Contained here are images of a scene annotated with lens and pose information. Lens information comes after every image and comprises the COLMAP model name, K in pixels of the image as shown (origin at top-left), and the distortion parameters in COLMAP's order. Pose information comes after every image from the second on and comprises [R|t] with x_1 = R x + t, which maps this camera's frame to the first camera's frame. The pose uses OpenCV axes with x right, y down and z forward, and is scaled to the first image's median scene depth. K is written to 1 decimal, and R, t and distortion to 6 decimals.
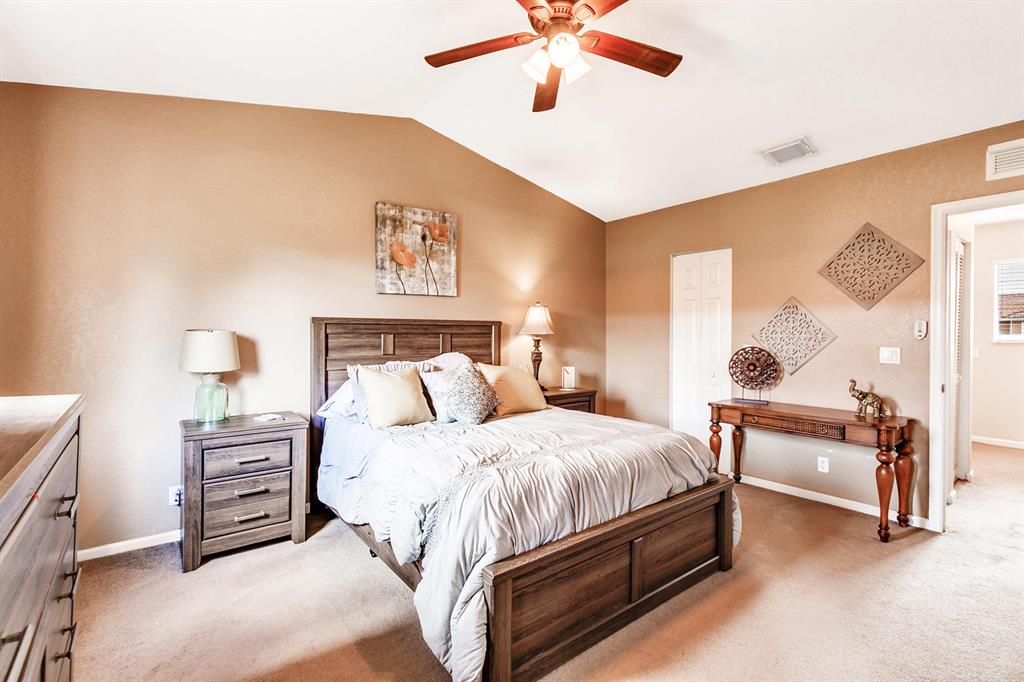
lens RADIAL K [[474.8, 0, 511.5], [0, 474.8, 337.6], [0, 0, 1]] dist [-0.000658, -0.001044]
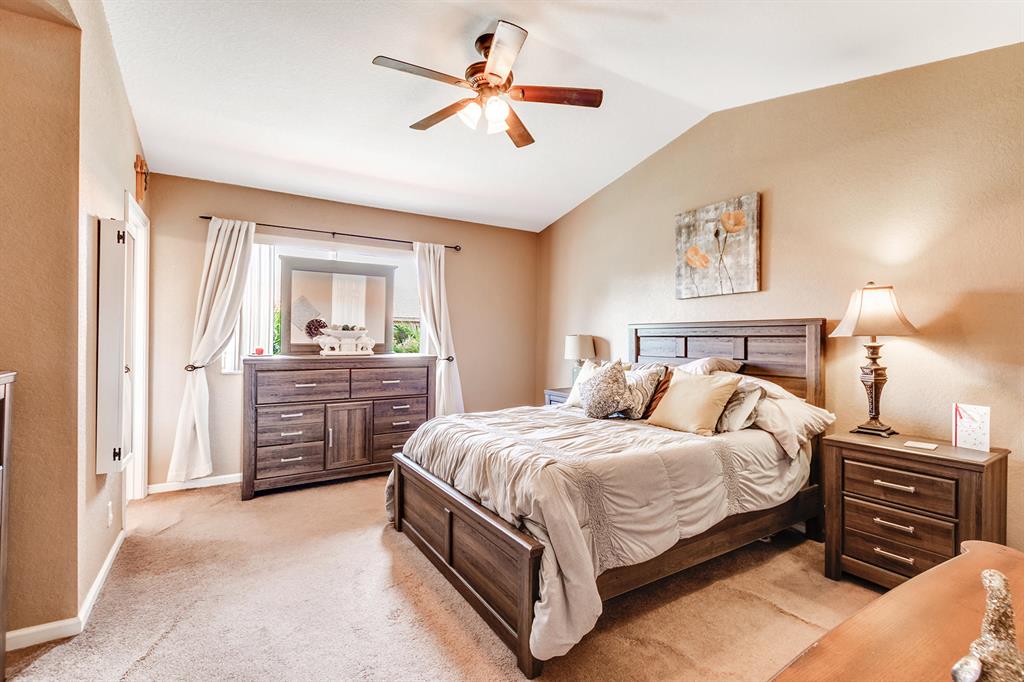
lens RADIAL K [[474.8, 0, 512.5], [0, 474.8, 337.3], [0, 0, 1]] dist [-0.000658, -0.001044]
pose [[-0.102180, -0.006387, -0.994745, 0.781244], [-0.009943, 0.999936, -0.005399, 0.001528], [0.994716, 0.009339, -0.102237, 0.699352]]
